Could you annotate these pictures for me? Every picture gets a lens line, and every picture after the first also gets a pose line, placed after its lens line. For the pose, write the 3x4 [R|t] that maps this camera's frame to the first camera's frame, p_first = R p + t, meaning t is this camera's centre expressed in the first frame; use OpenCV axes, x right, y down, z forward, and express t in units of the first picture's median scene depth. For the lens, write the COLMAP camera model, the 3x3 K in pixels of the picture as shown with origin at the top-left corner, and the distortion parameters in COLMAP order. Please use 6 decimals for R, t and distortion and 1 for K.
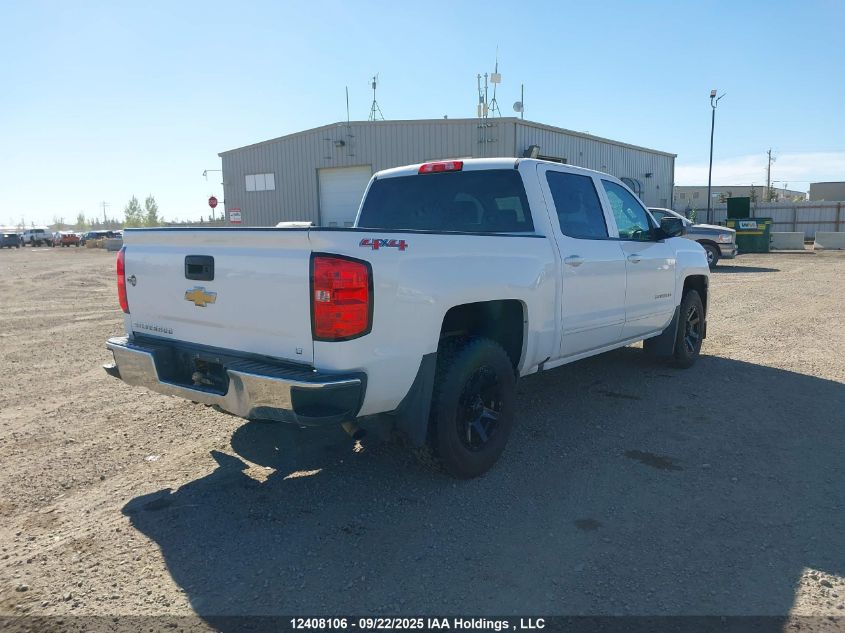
lens RADIAL K [[660.0, 0, 422.5], [0, 660.0, 316.5], [0, 0, 1]] dist [0.024125, -0.008106]
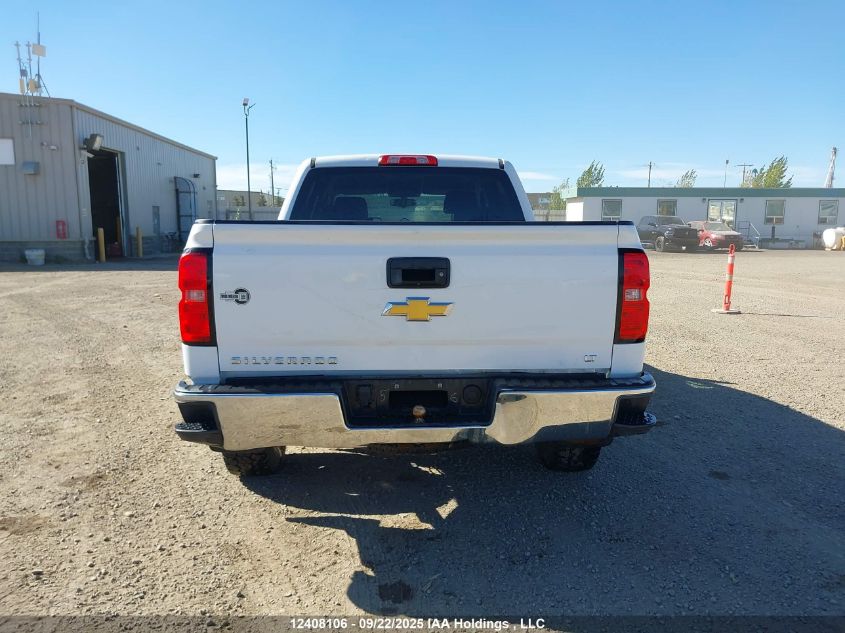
lens RADIAL K [[655.6, 0, 422.5], [0, 655.6, 316.5], [0, 0, 1]] dist [0.059917, -0.079181]
pose [[0.753094, -0.079606, 0.653079, -0.724156], [0.080361, 0.996350, 0.028782, -0.037555], [-0.652986, 0.030807, 0.756743, 0.353112]]
